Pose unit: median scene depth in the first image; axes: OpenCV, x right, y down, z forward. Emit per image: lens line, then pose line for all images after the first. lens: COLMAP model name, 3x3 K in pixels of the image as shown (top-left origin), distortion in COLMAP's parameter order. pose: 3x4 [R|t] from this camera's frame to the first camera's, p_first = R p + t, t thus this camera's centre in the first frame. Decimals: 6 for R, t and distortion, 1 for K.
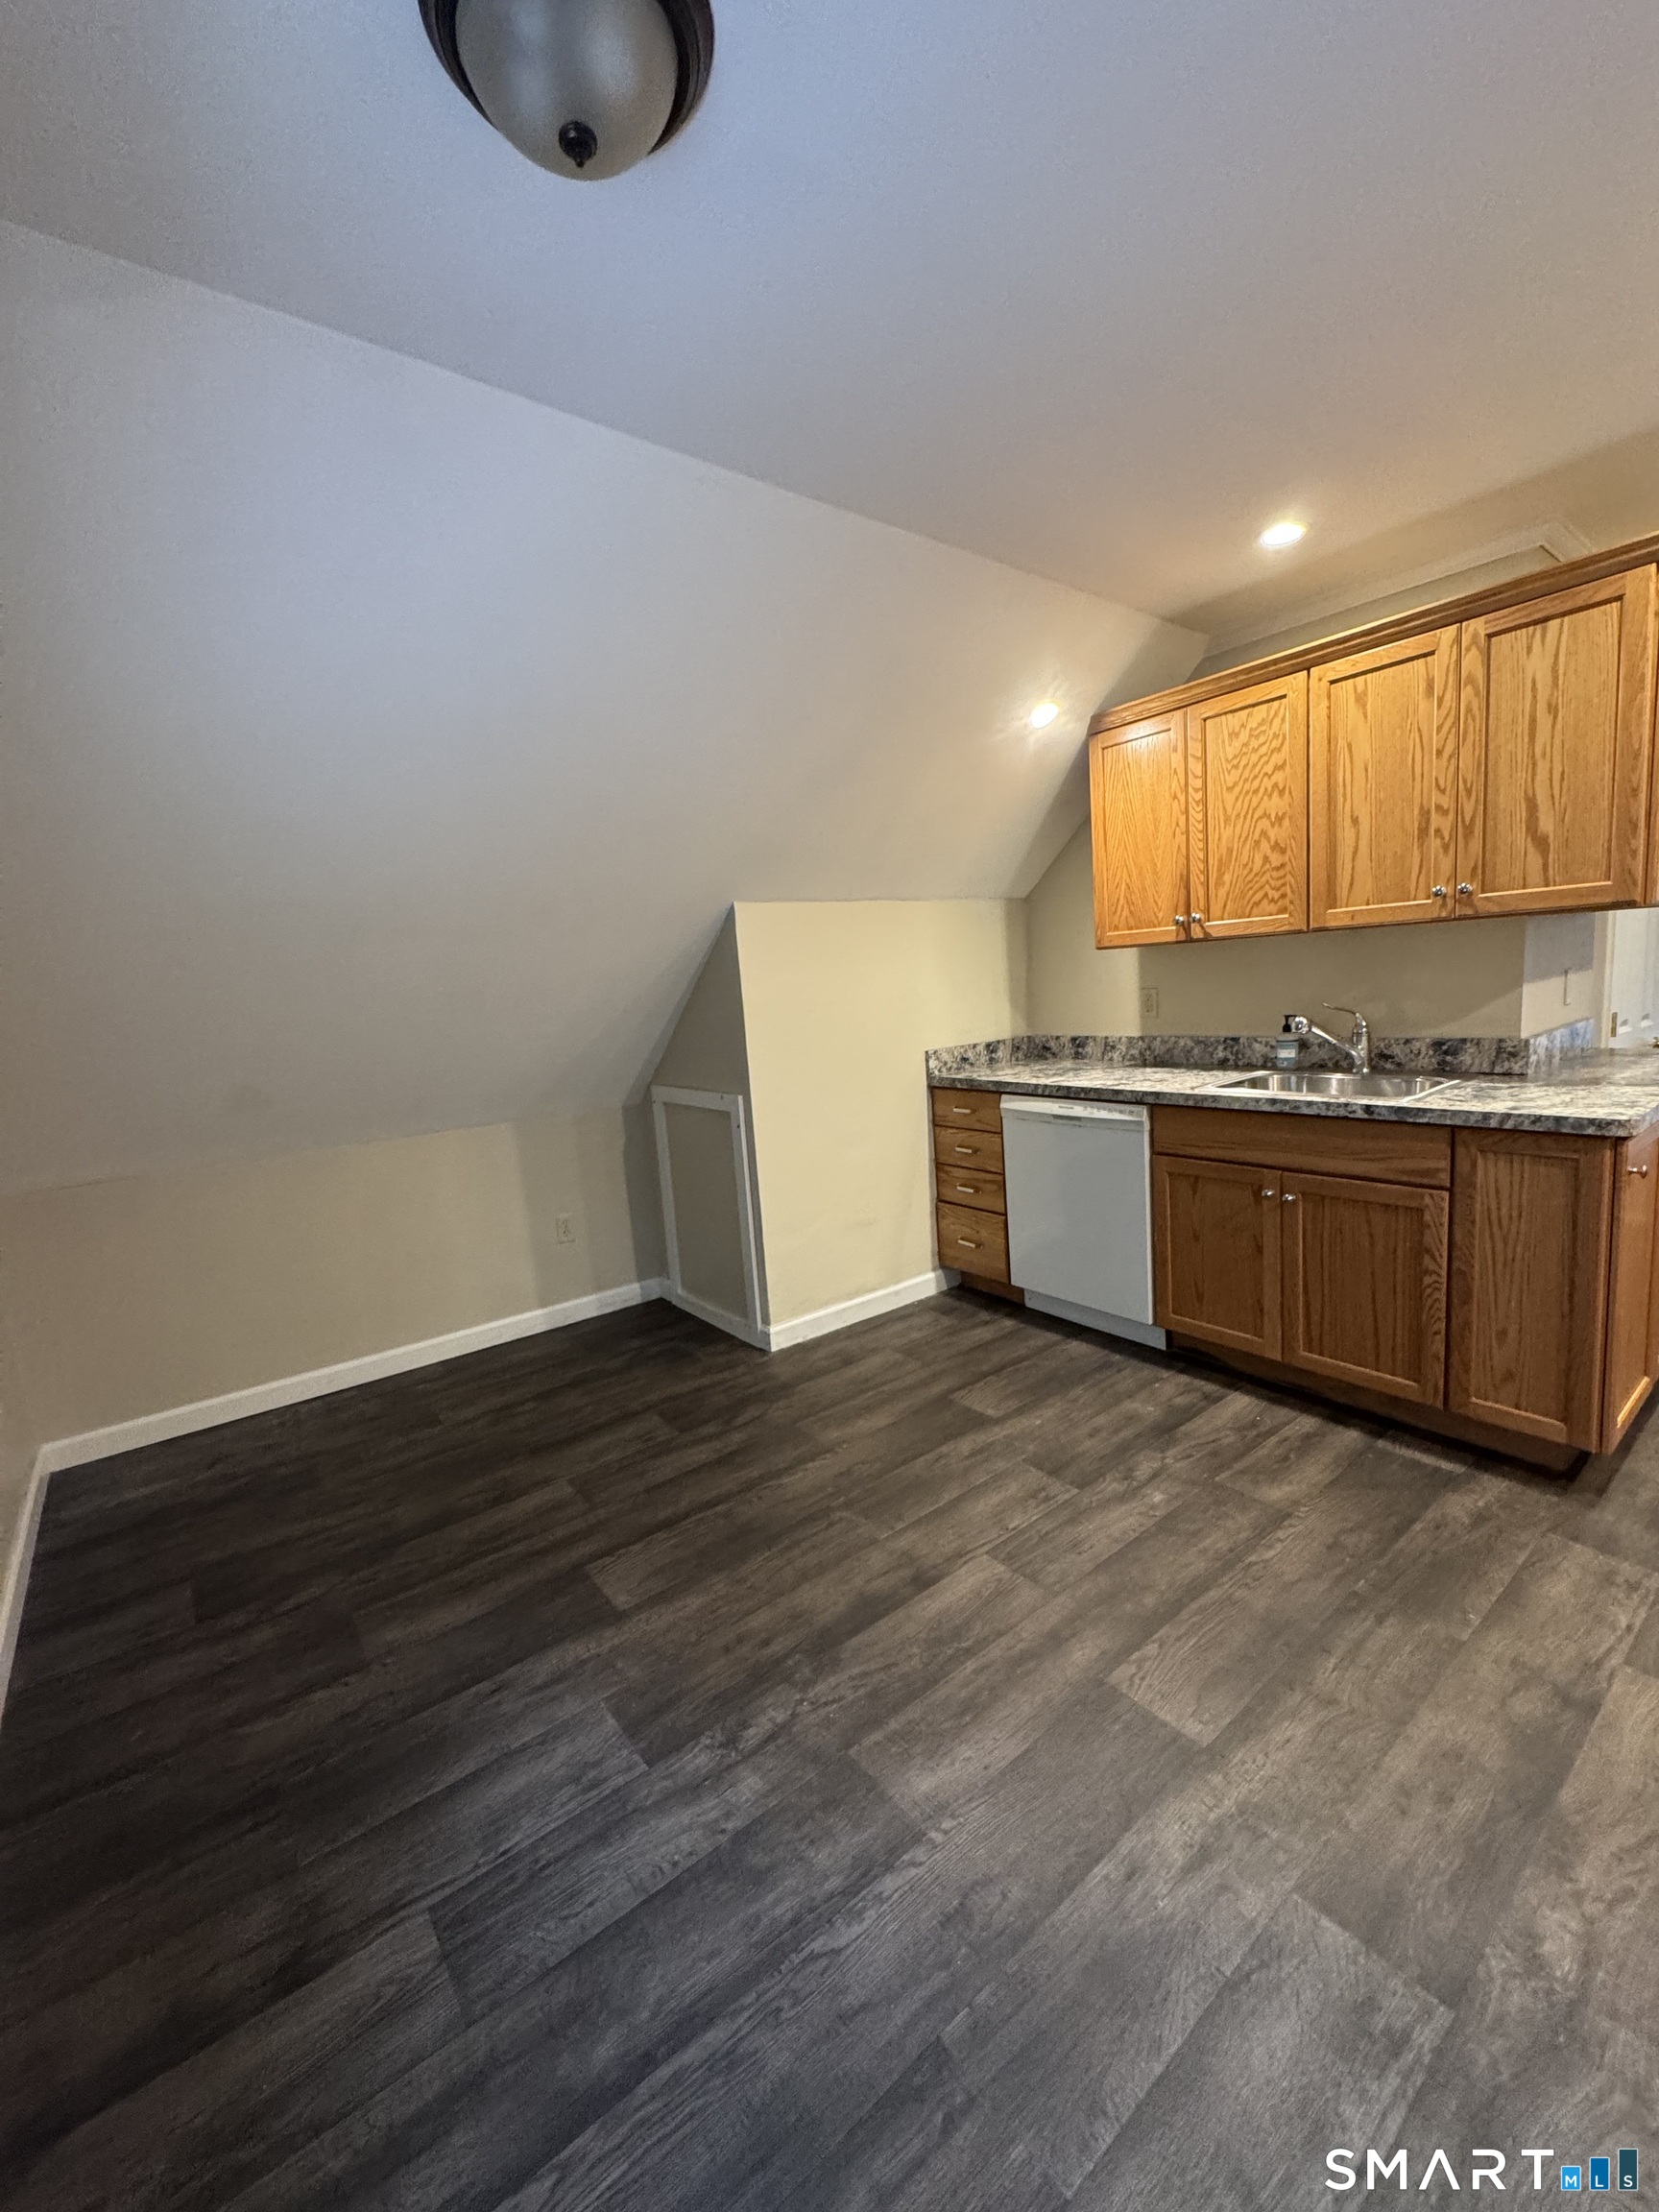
lens RADIAL K [[881.7, 0, 835.5], [0, 881.7, 1074.6], [0, 0, 1]] dist [-0.005739, 0.000022]
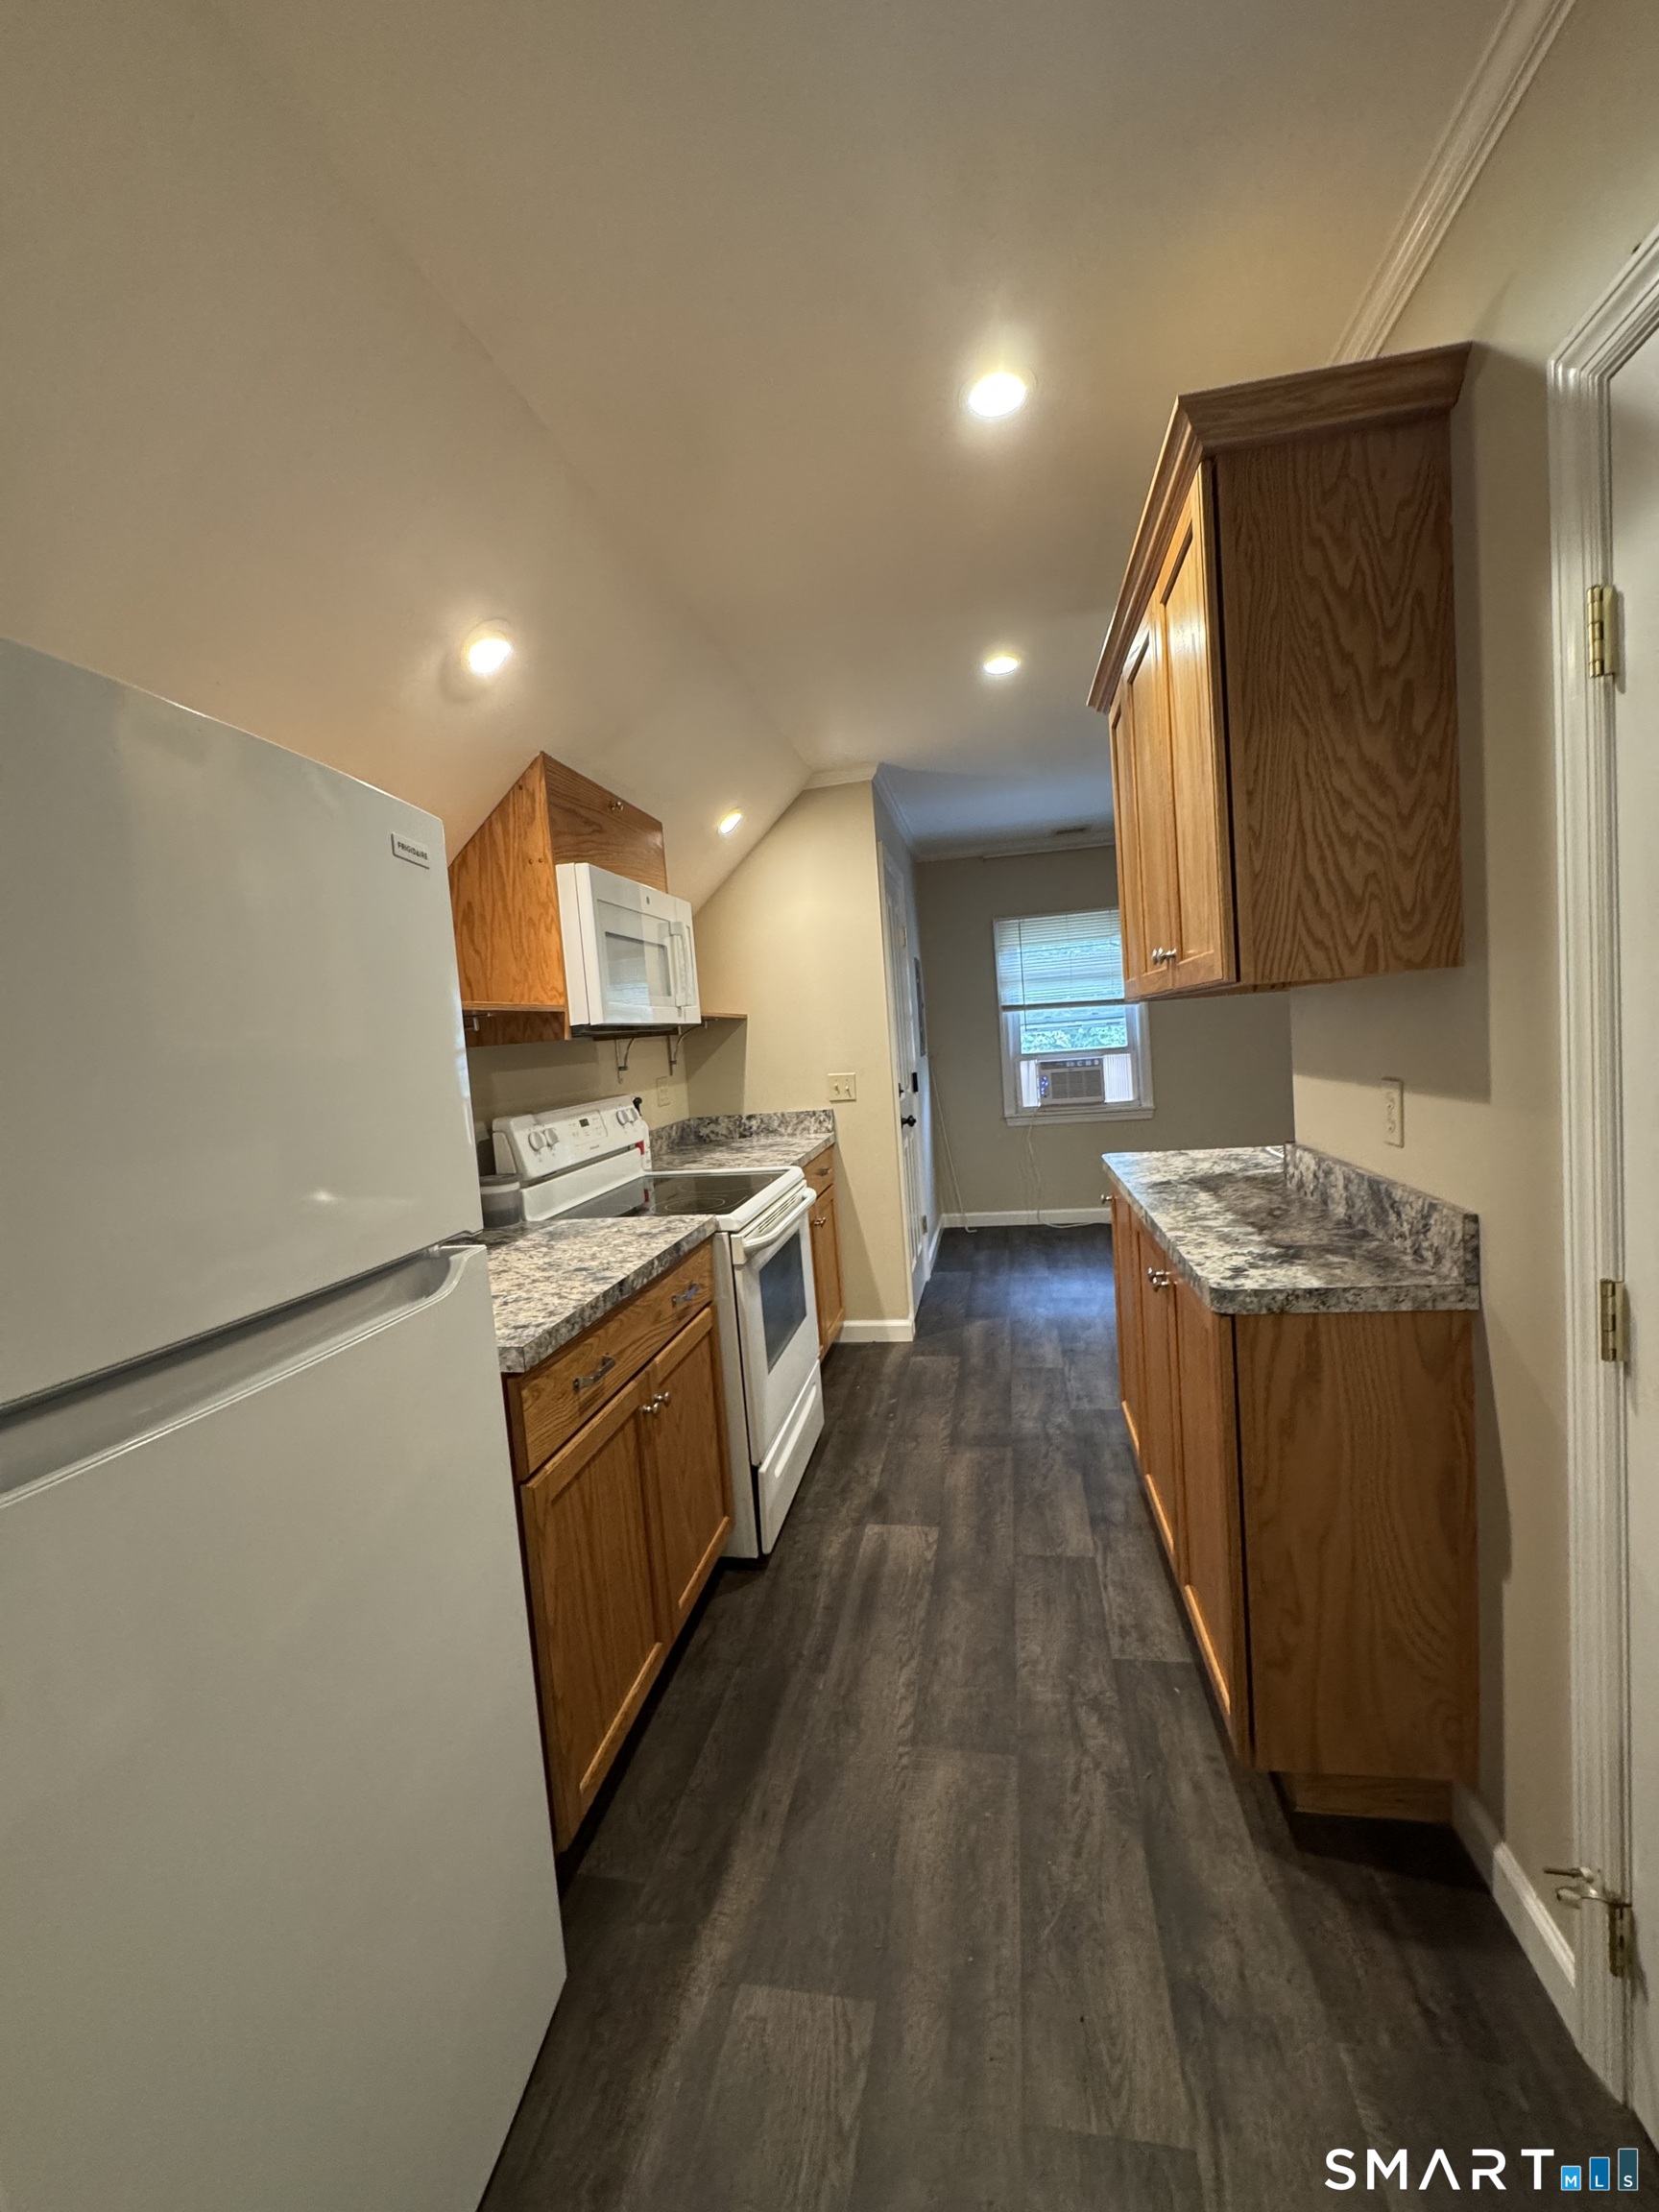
lens RADIAL K [[881.7, 0, 833.7], [0, 881.7, 1100.7], [0, 0, 1]] dist [-0.005739, 0.000022]
pose [[-0.743561, 0.175860, -0.645128, 1.735425], [0.055103, 0.977630, 0.202988, -0.285771], [0.666394, 0.115385, -0.736618, 1.431980]]
